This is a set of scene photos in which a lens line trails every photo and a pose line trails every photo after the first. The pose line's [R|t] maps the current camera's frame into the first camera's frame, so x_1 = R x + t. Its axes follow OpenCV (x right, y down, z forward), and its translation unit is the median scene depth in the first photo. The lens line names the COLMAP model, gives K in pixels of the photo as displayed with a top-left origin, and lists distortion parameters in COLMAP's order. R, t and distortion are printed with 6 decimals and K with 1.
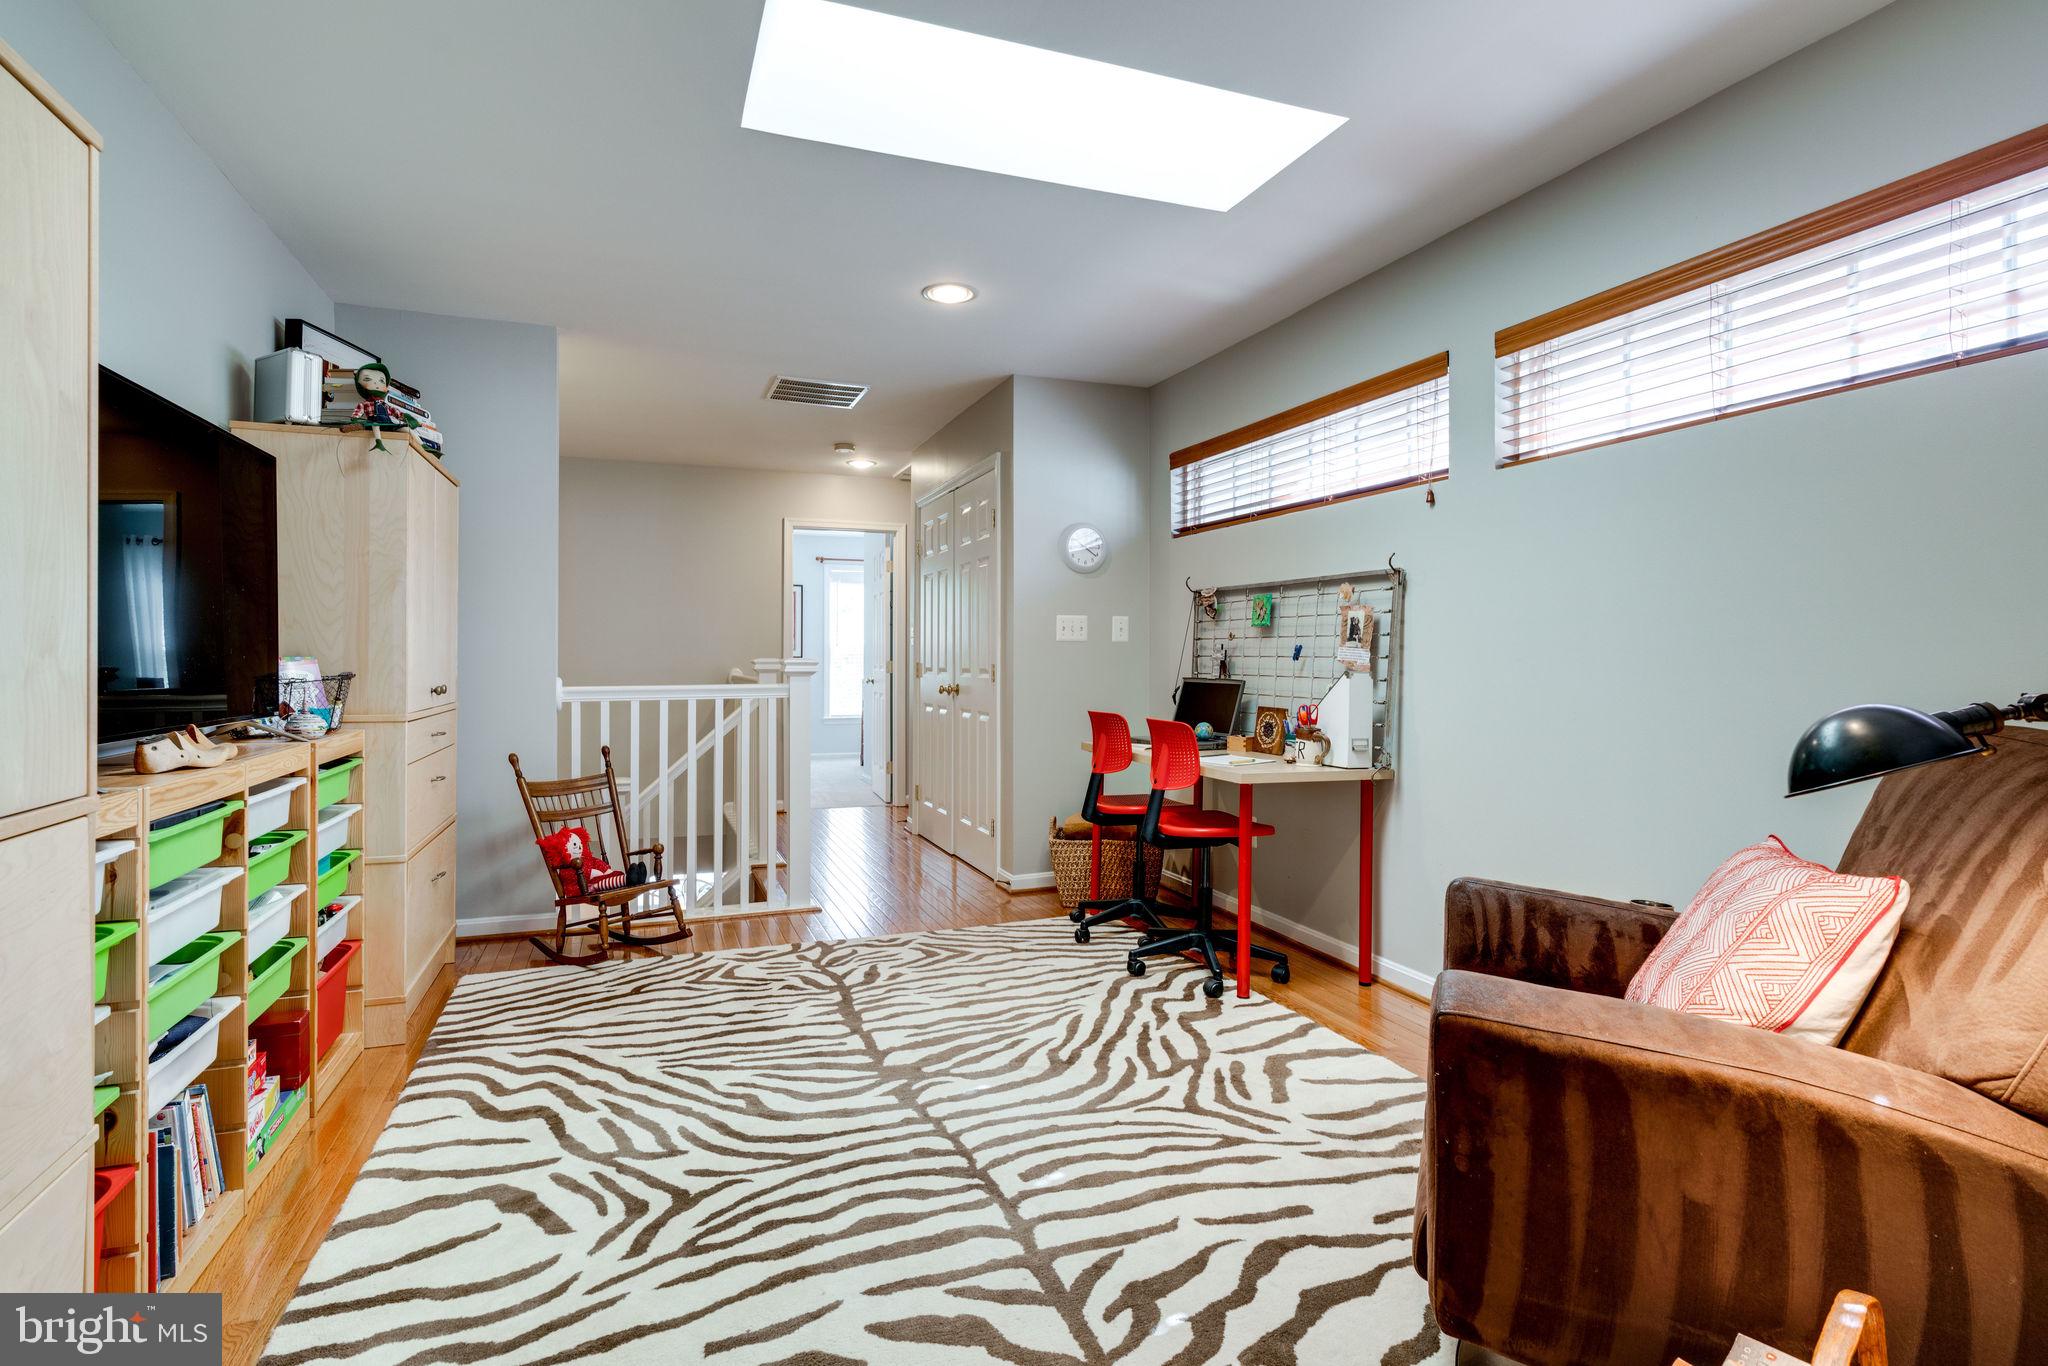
lens RADIAL K [[1043.9, 0, 1039.9], [0, 1043.9, 681.8], [0, 0, 1]] dist [-0.000549, 0.000367]
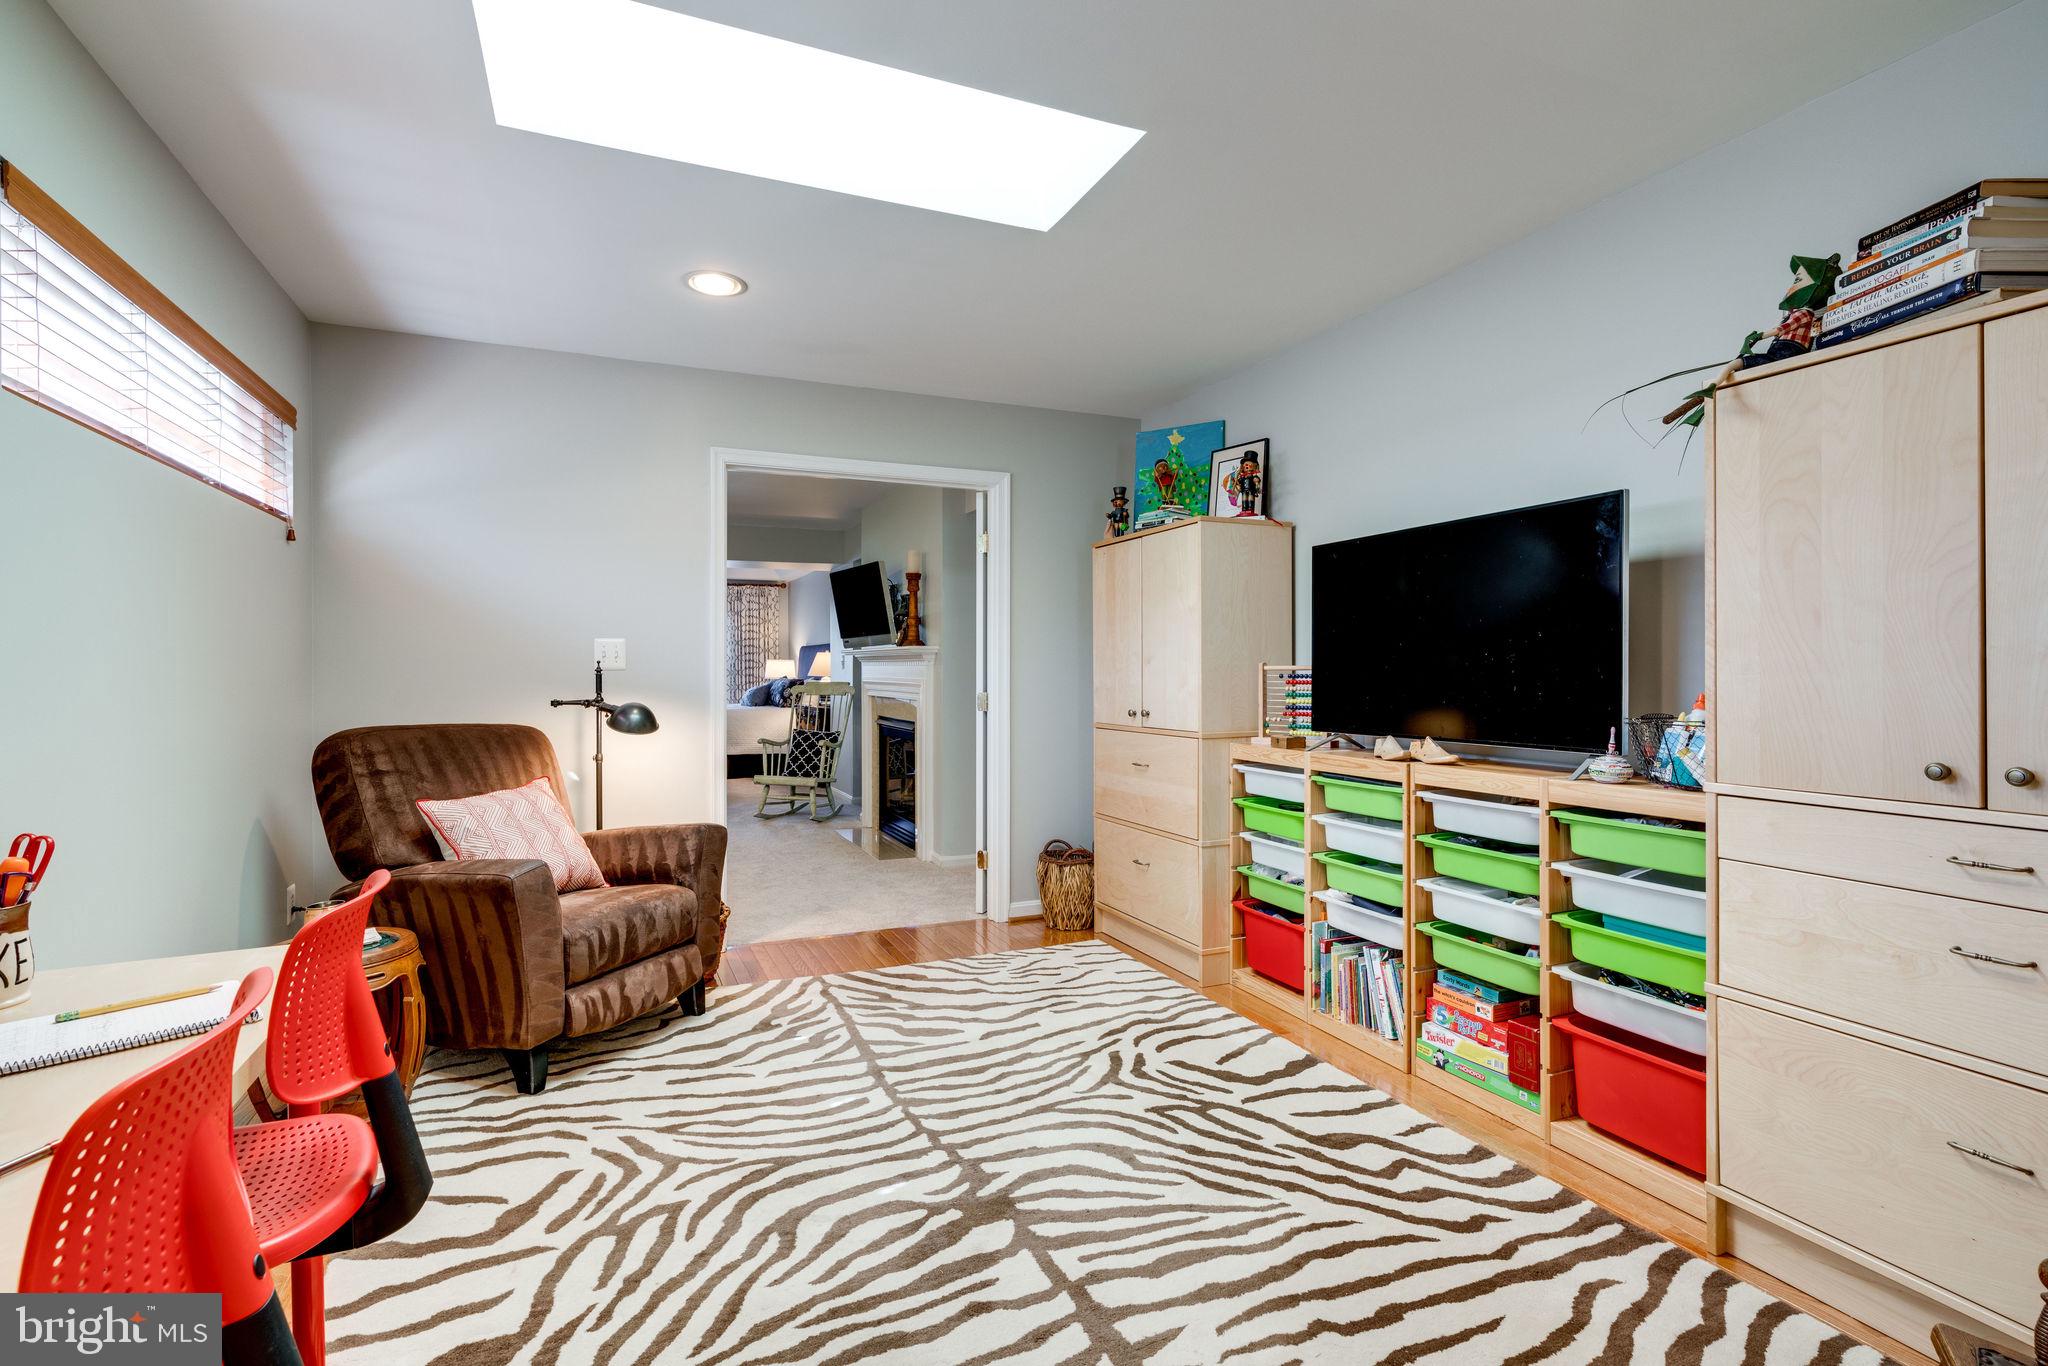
lens RADIAL K [[947.9, 0, 1024.8], [0, 947.9, 673.9], [0, 0, 1]] dist [-0.001947, 0.000374]
pose [[-0.999316, -0.001165, -0.036949, -0.142603], [-0.001977, 0.999757, 0.021951, -0.062423], [0.036914, 0.022009, -0.999076, 1.836255]]
